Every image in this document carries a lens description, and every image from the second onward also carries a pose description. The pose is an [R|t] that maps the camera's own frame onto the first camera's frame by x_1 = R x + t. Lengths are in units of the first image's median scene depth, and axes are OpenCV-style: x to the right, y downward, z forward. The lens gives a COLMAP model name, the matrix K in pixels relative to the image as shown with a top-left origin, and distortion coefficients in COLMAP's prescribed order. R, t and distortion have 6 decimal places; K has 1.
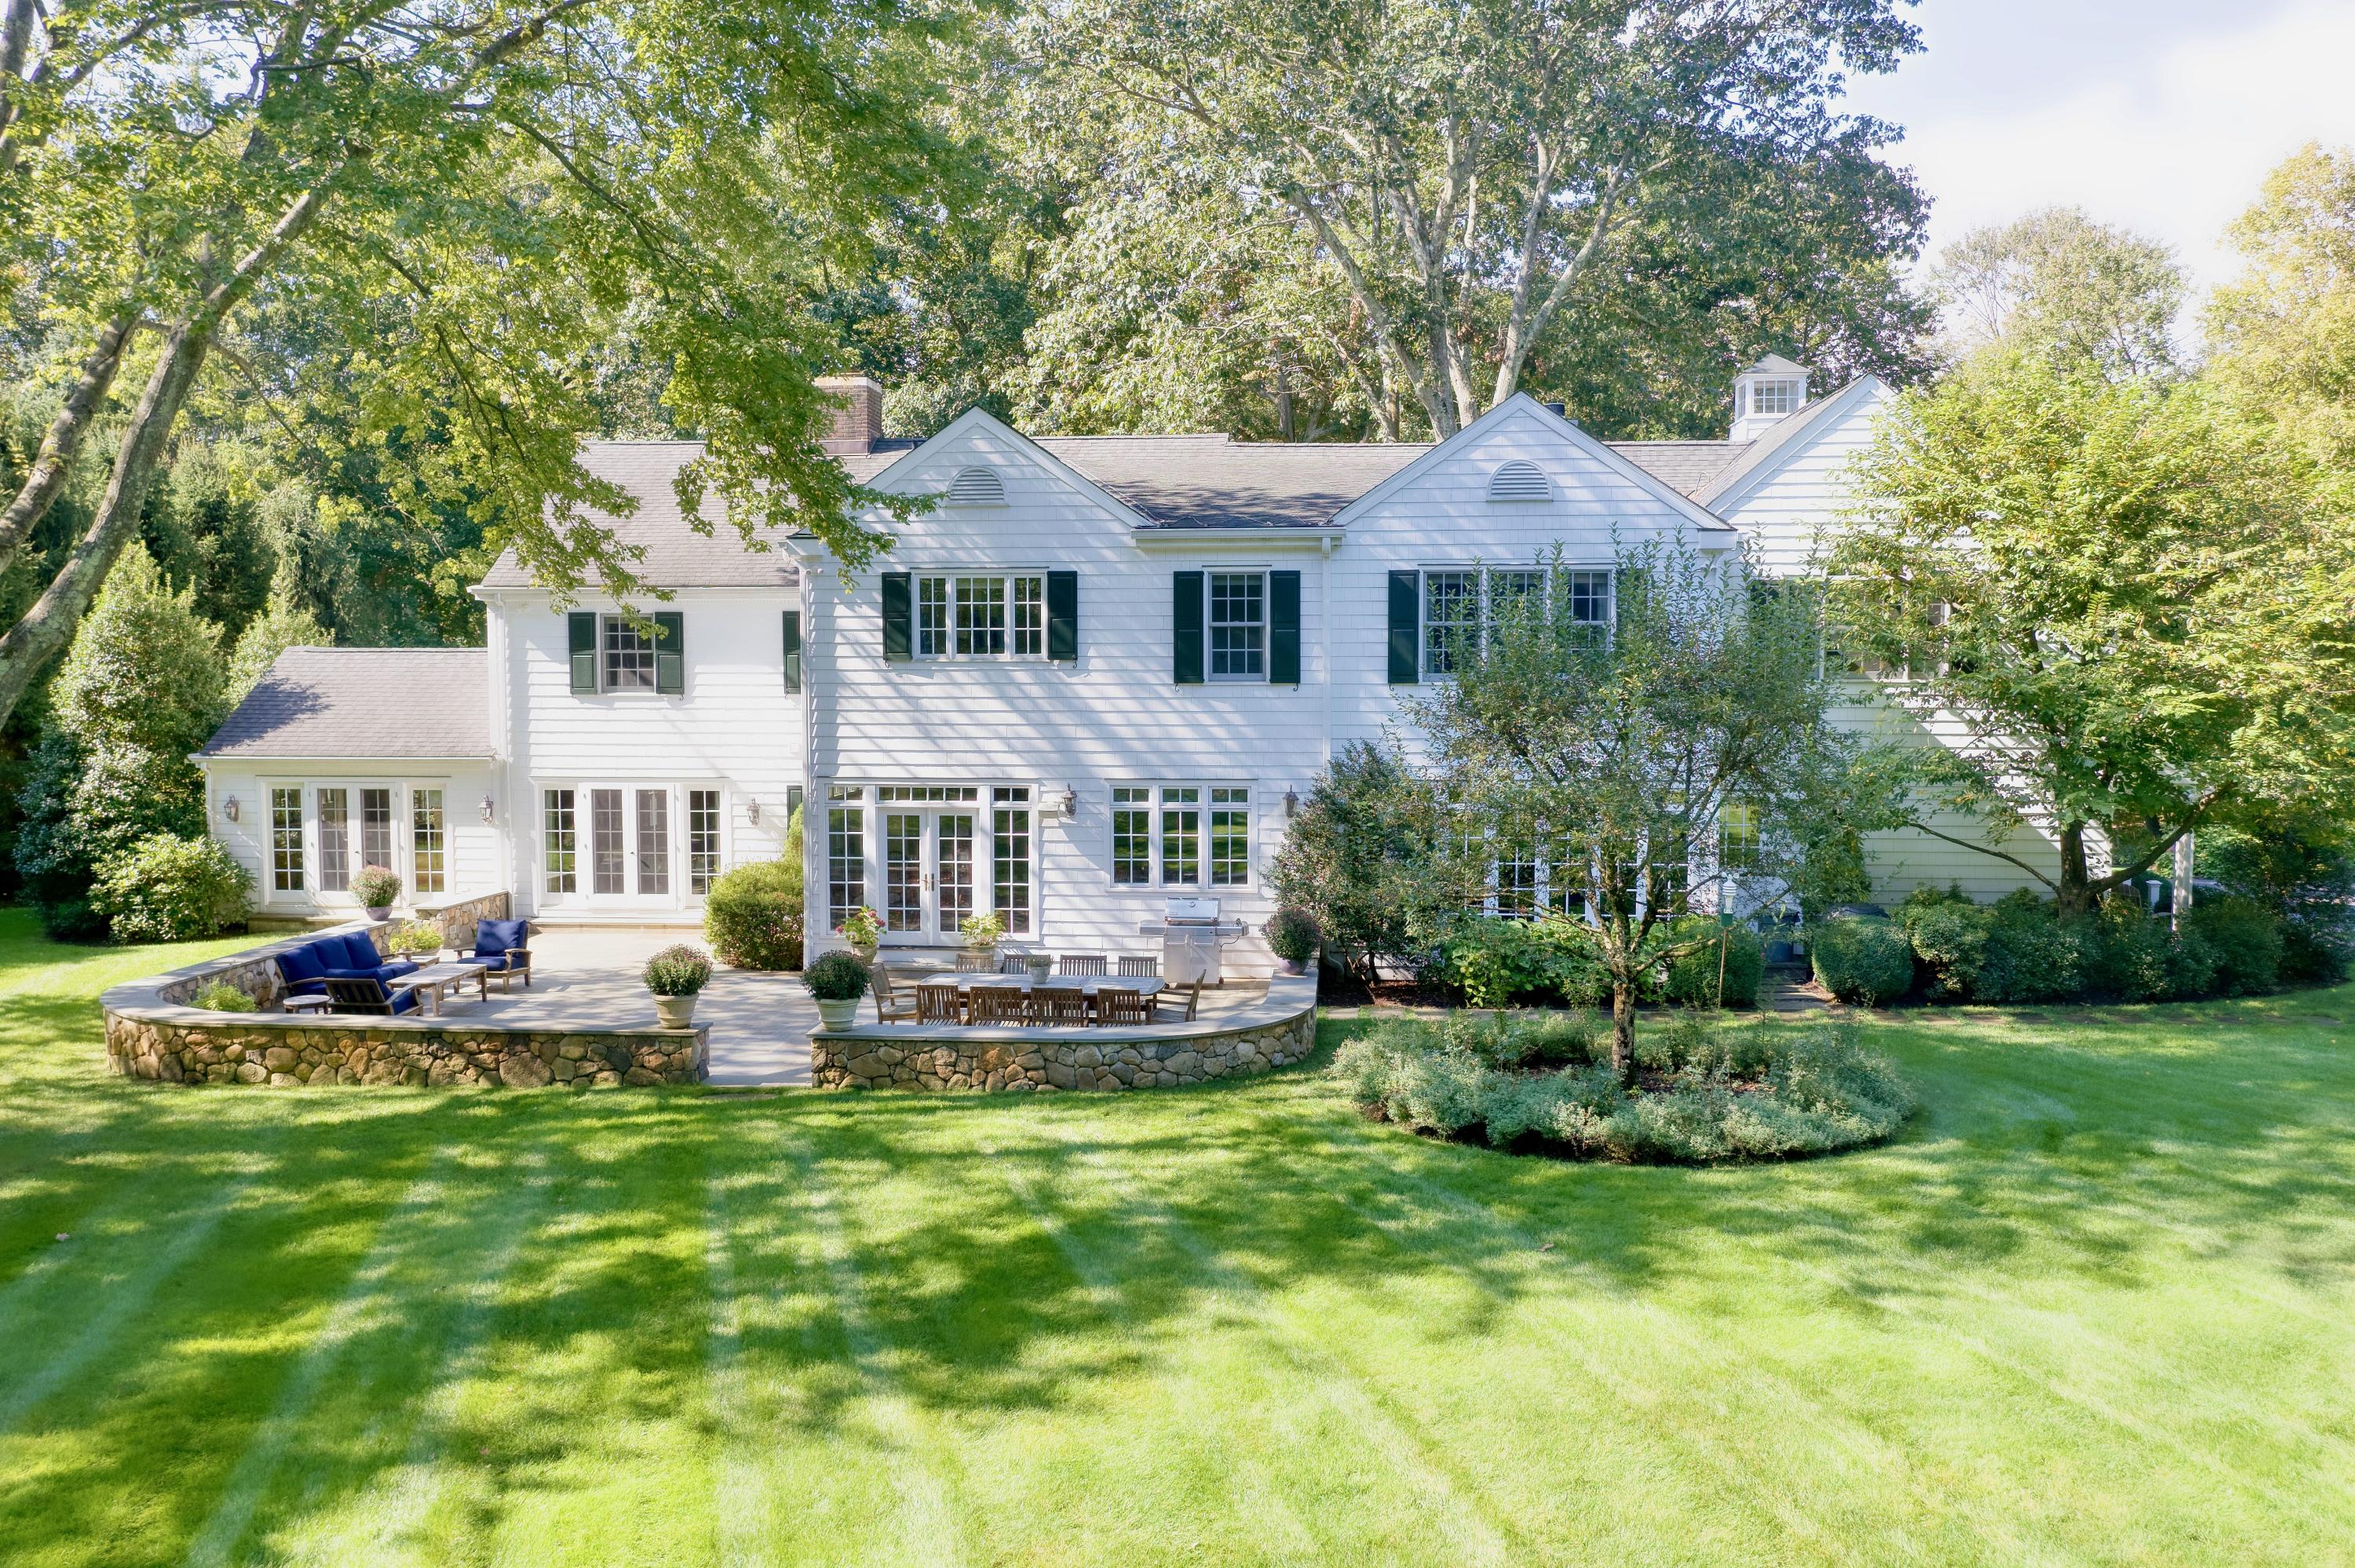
lens RADIAL K [[1878.8, 0, 1177.5], [0, 1878.8, 784.0], [0, 0, 1]] dist [-0.008040, 0.004846]
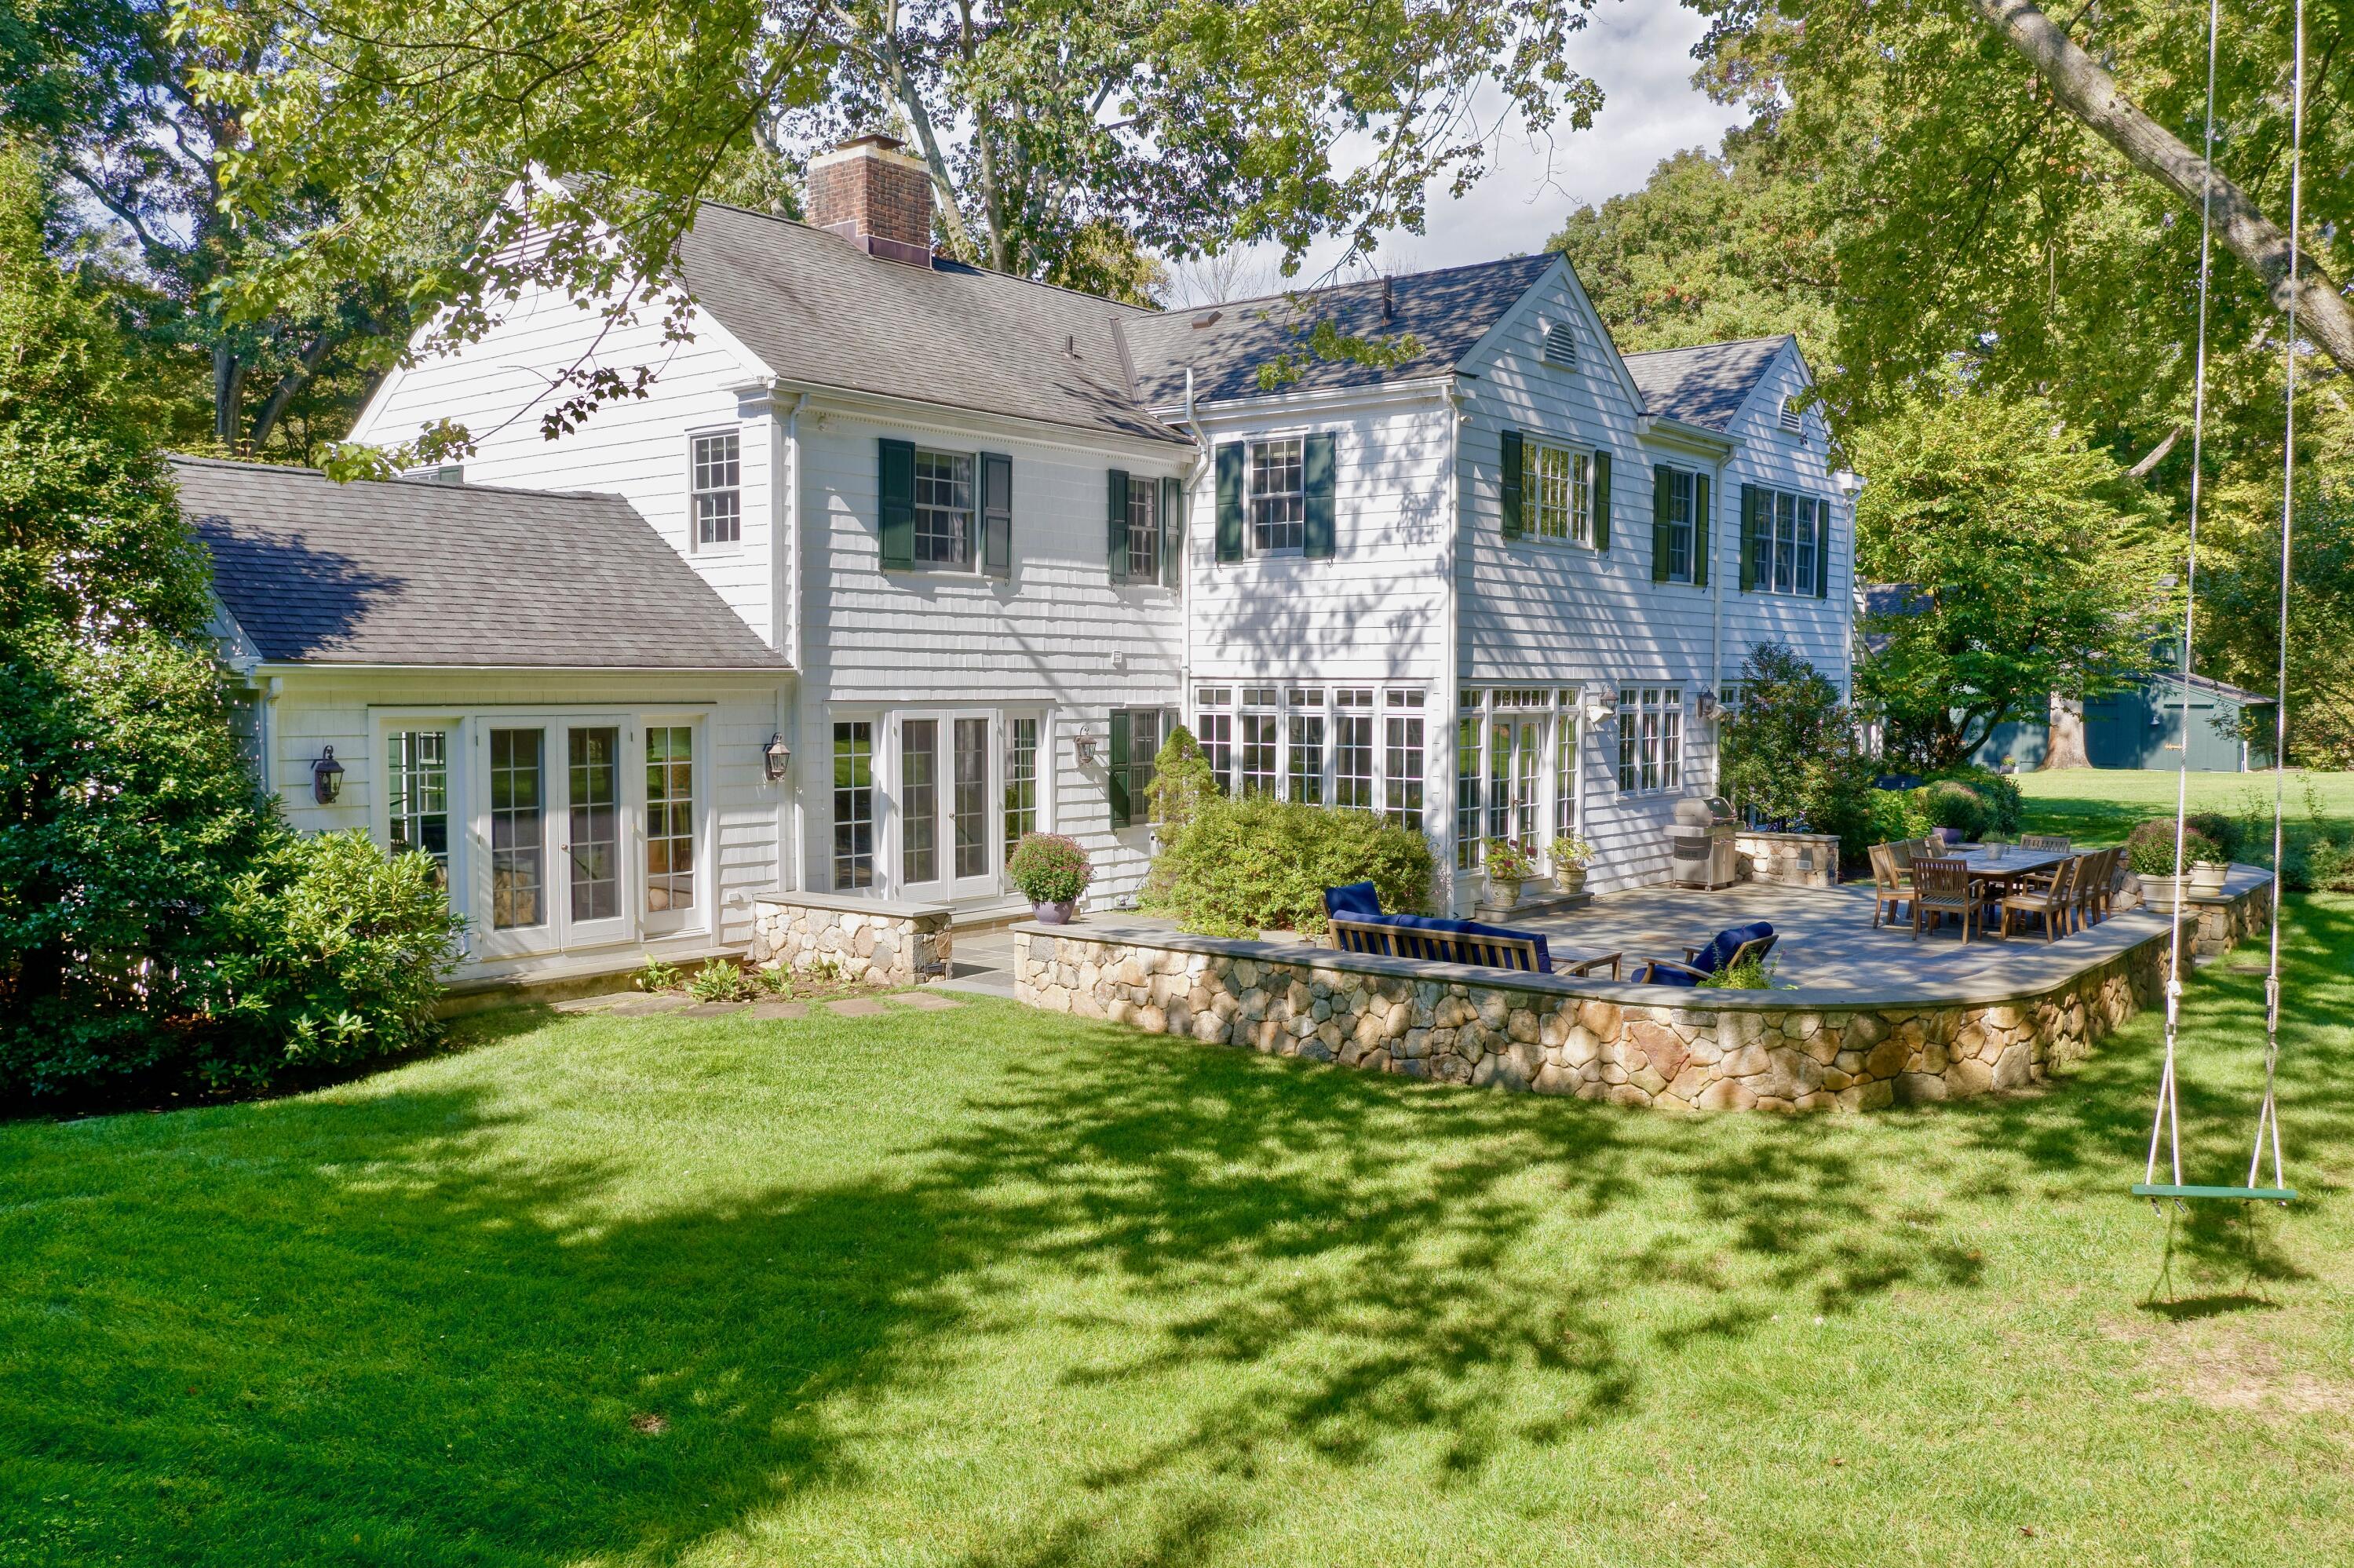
lens RADIAL K [[1878.1, 0, 1177.0], [0, 1878.1, 784.0], [0, 0, 1]] dist [-0.008040, 0.004846]
pose [[0.546709, -0.042312, 0.836253, -0.925420], [0.052577, 0.998486, 0.016148, 0.022446], [-0.835670, 0.035140, 0.548106, 0.664332]]
